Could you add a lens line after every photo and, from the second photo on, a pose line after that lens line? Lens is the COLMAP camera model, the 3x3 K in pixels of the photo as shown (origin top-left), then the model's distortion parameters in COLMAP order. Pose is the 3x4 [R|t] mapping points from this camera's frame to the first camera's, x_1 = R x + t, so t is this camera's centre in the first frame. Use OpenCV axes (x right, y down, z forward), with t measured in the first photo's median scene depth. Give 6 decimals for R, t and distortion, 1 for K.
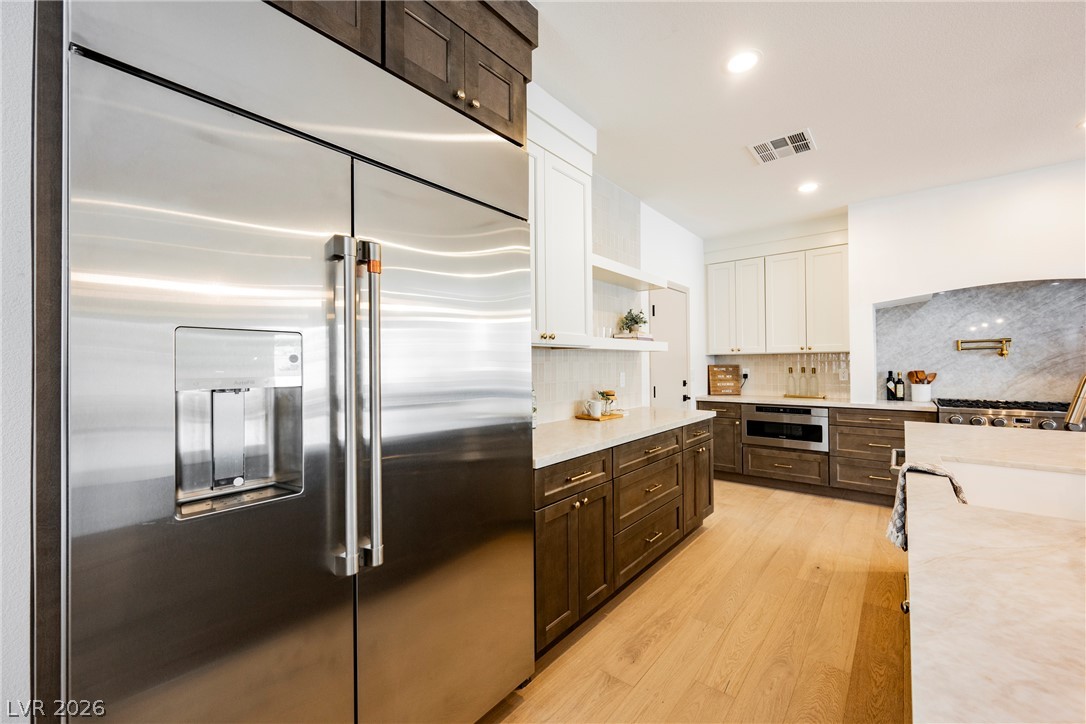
lens RADIAL K [[427.2, 0, 544.1], [0, 427.2, 361.2], [0, 0, 1]] dist [-0.000896, -0.000386]
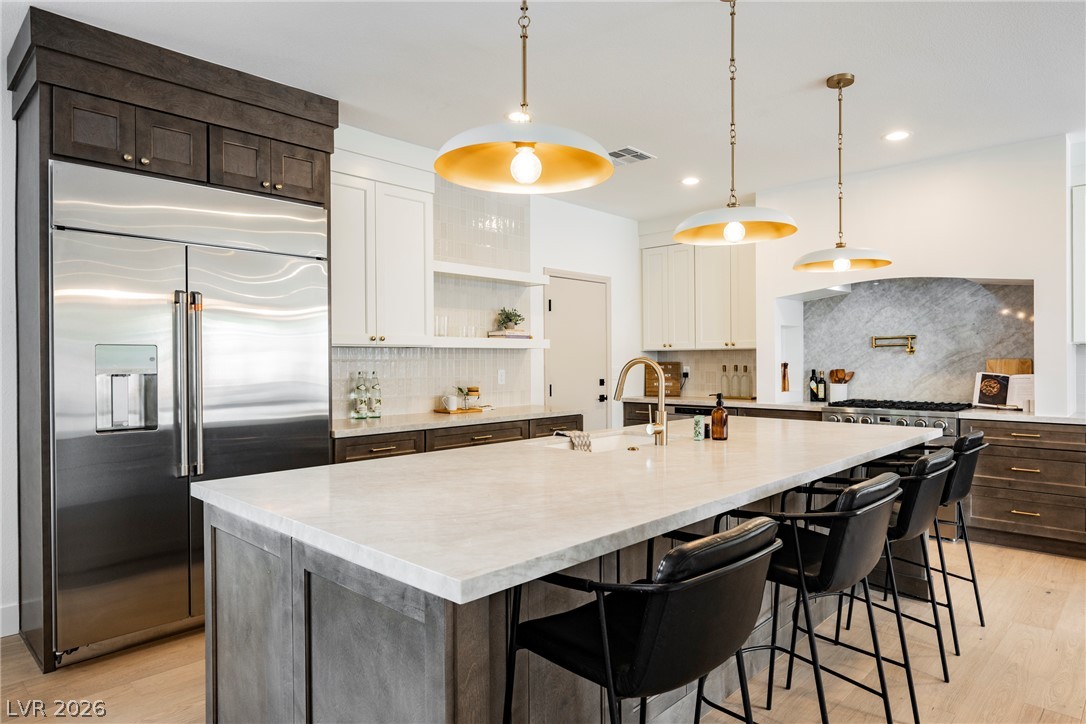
lens RADIAL K [[648.3, 0, 545.9], [0, 648.3, 364.8], [0, 0, 1]] dist [-0.000298, 0.000112]
pose [[0.997582, 0.003071, -0.069432, 0.375706], [-0.002049, 0.999889, 0.014789, -0.007452], [0.069470, -0.014611, 0.997477, -0.485046]]
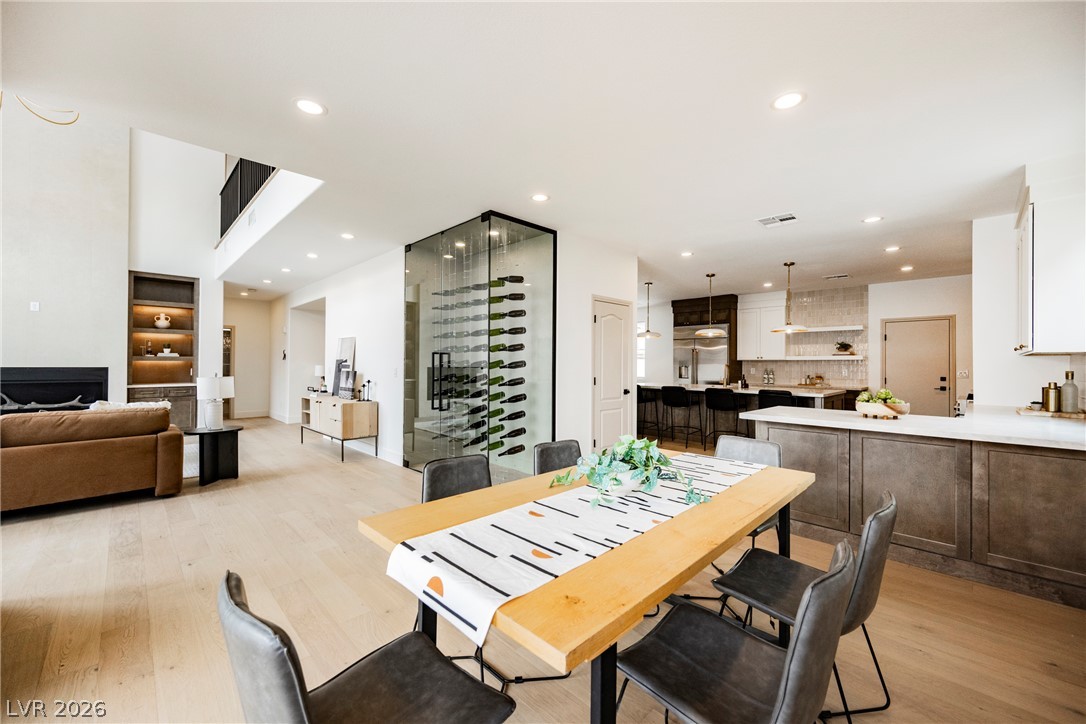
lens RADIAL K [[427.2, 0, 546.2], [0, 427.2, 361.5], [0, 0, 1]] dist [-0.000896, -0.000386]
pose [[-0.094299, 0.001246, -0.995543, 2.429135], [0.003218, 0.999994, 0.000947, -0.020544], [0.995539, -0.003114, -0.094302, -0.324703]]
